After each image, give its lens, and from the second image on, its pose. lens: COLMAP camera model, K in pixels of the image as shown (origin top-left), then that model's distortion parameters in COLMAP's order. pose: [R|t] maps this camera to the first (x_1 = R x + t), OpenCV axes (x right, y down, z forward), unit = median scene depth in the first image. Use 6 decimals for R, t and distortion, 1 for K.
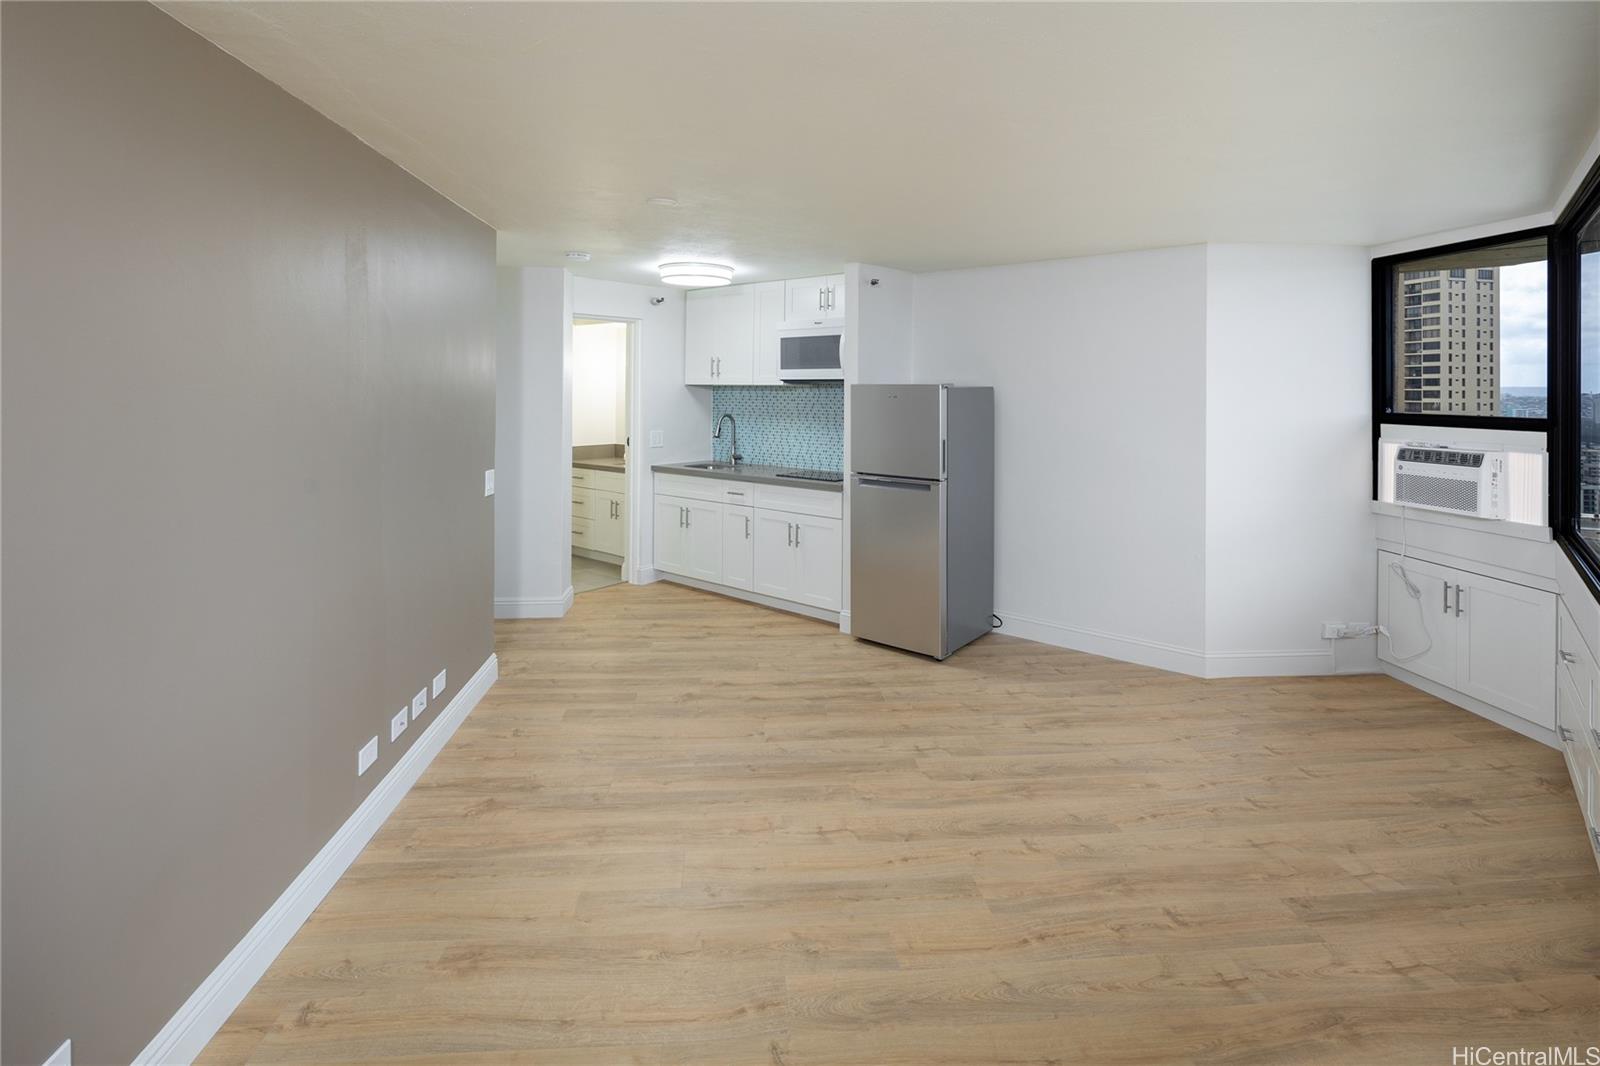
lens RADIAL K [[783.3, 0, 816.5], [0, 783.3, 408.6], [0, 0, 1]] dist [0.005929, -0.005381]
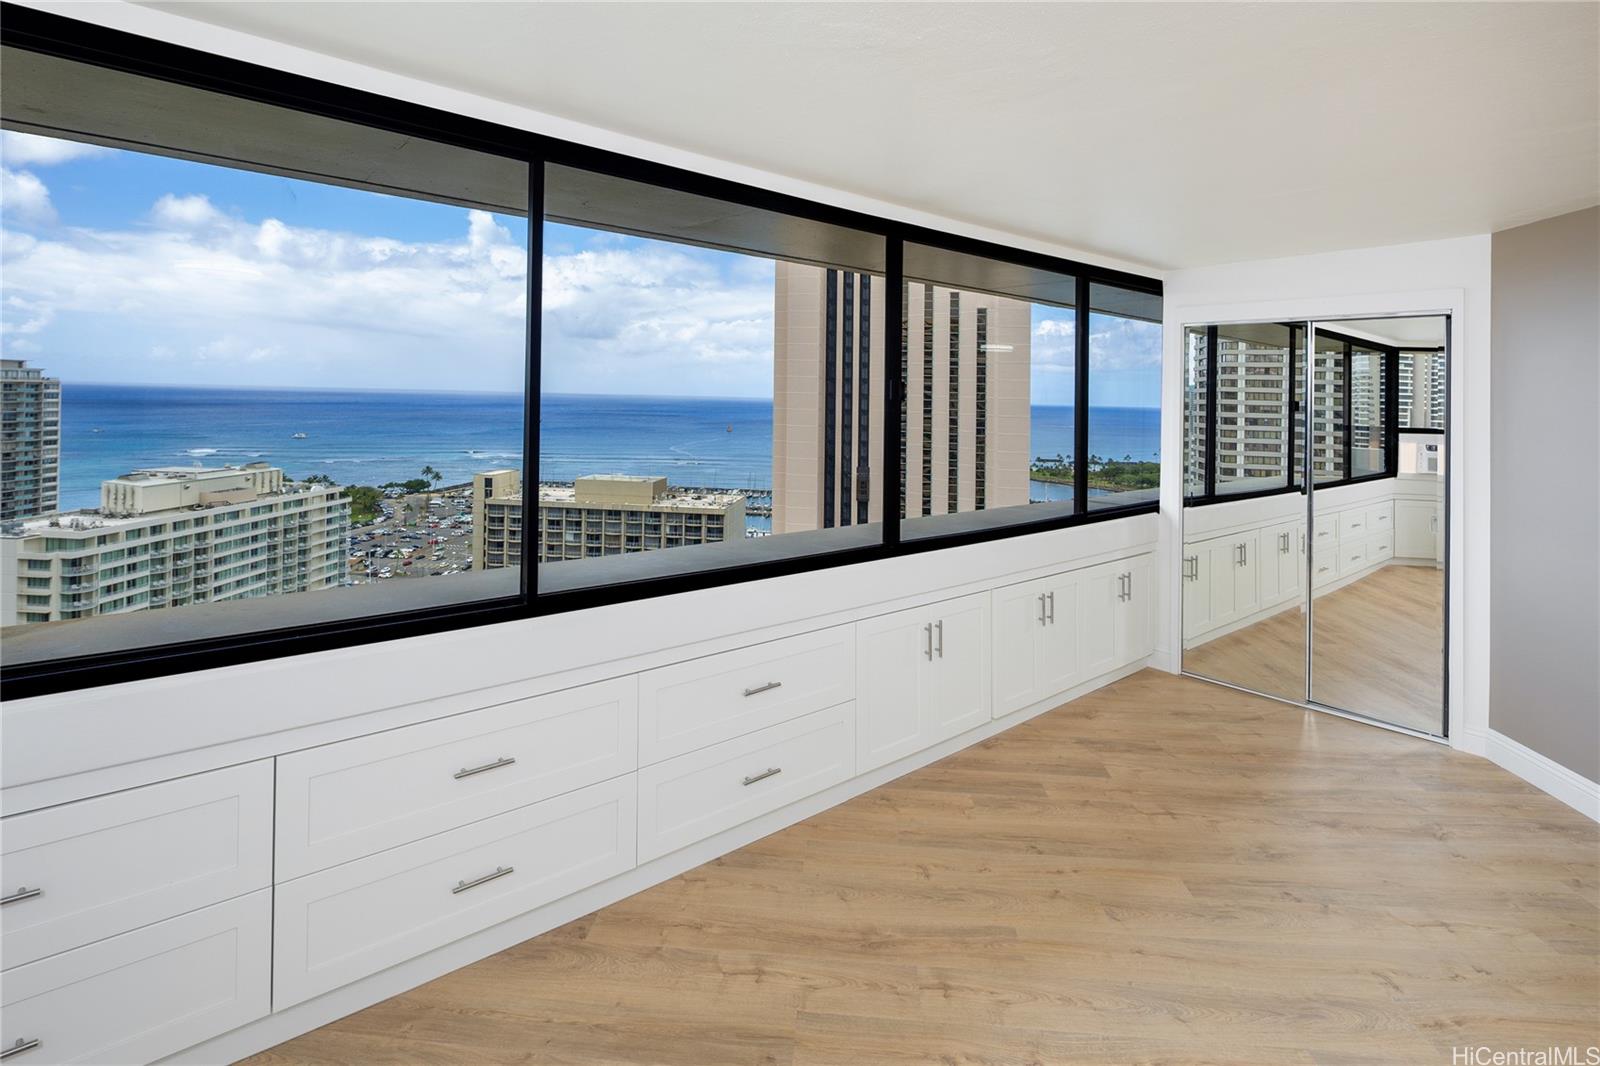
lens RADIAL K [[783.3, 0, 789.5], [0, 783.3, 403.1], [0, 0, 1]] dist [0.005929, -0.005381]
pose [[-0.982299, -0.034096, 0.184193, -0.221912], [-0.028225, 0.999009, 0.034407, -0.036593], [-0.185184, 0.028599, -0.982288, 1.223150]]
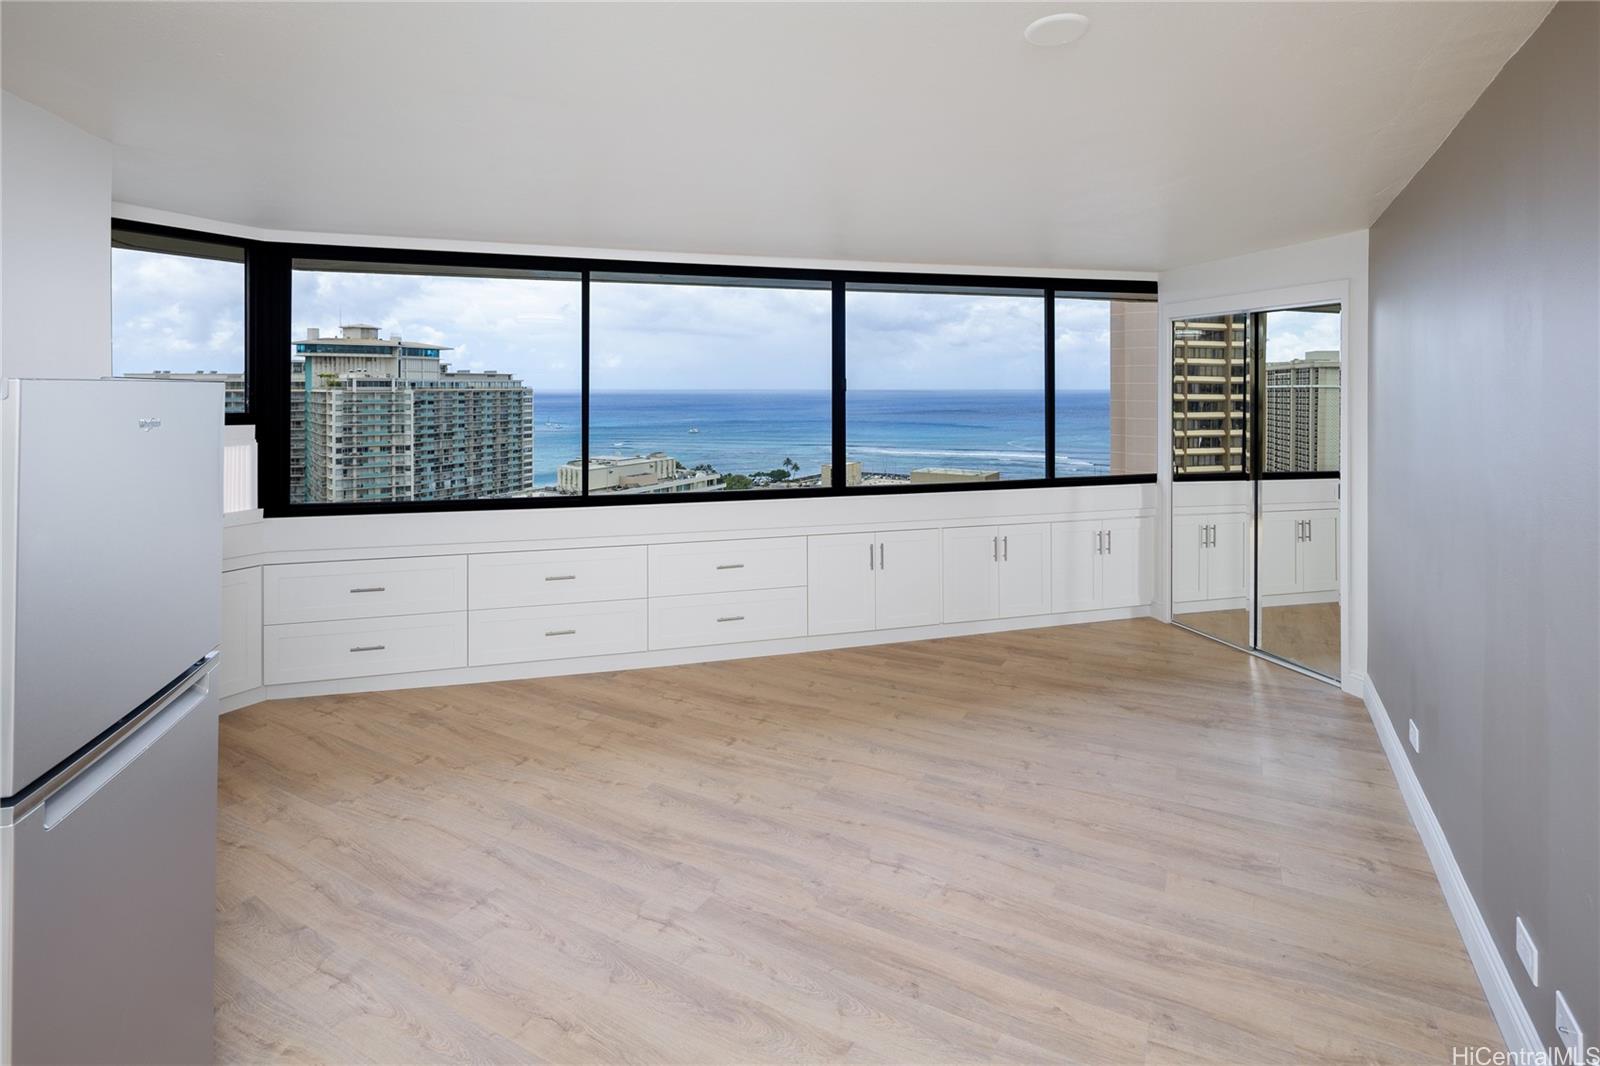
lens RADIAL K [[783.3, 0, 792.9], [0, 783.3, 385.5], [0, 0, 1]] dist [0.005929, -0.005381]
pose [[-0.815279, -0.007631, 0.579017, -0.293313], [0.007001, 0.999710, 0.023033, -0.038338], [-0.579025, 0.022833, -0.814990, 1.248139]]
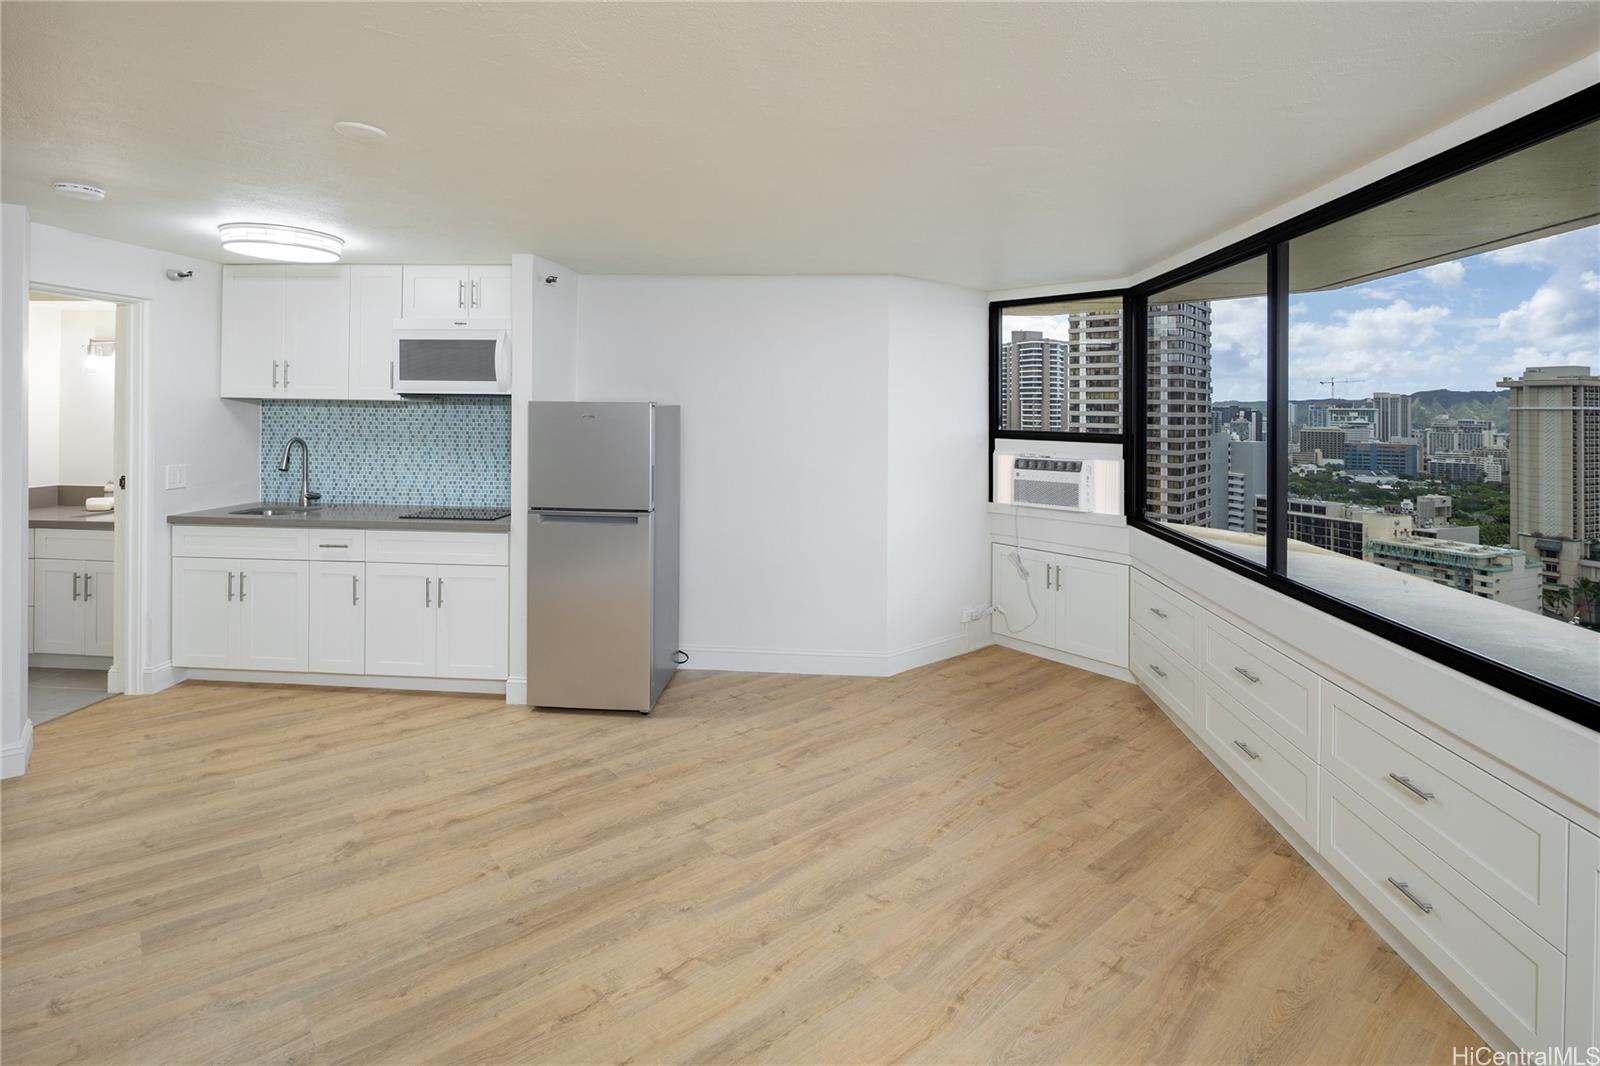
lens RADIAL K [[783.3, 0, 809.1], [0, 783.3, 423.1], [0, 0, 1]] dist [0.005929, -0.005381]
pose [[0.818835, -0.006061, 0.573997, -0.221563], [0.006070, 0.999980, 0.001901, -0.008687], [-0.573996, 0.001927, 0.818856, 0.187824]]
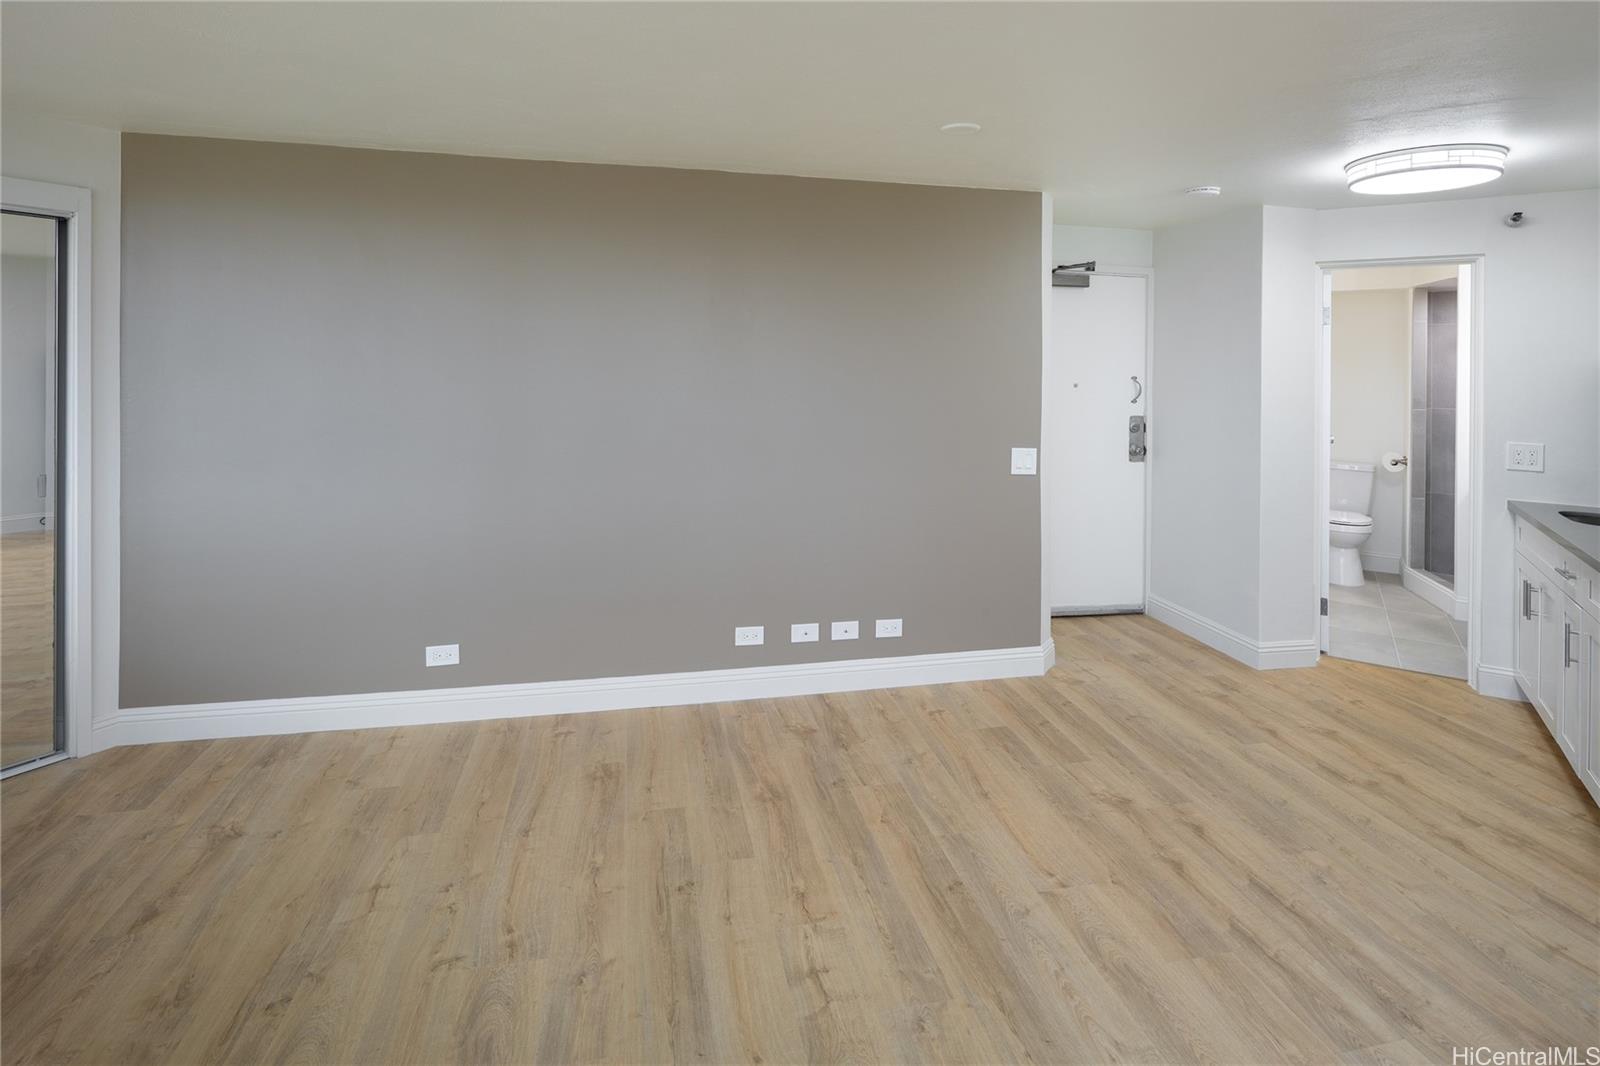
lens RADIAL K [[783.3, 0, 794.8], [0, 783.3, 359.7], [0, 0, 1]] dist [0.005929, -0.005381]
pose [[0.103006, -0.004848, -0.994669, 0.494260], [-0.041574, 0.999093, -0.009175, -0.008914], [0.993812, 0.042298, 0.102711, 0.605547]]
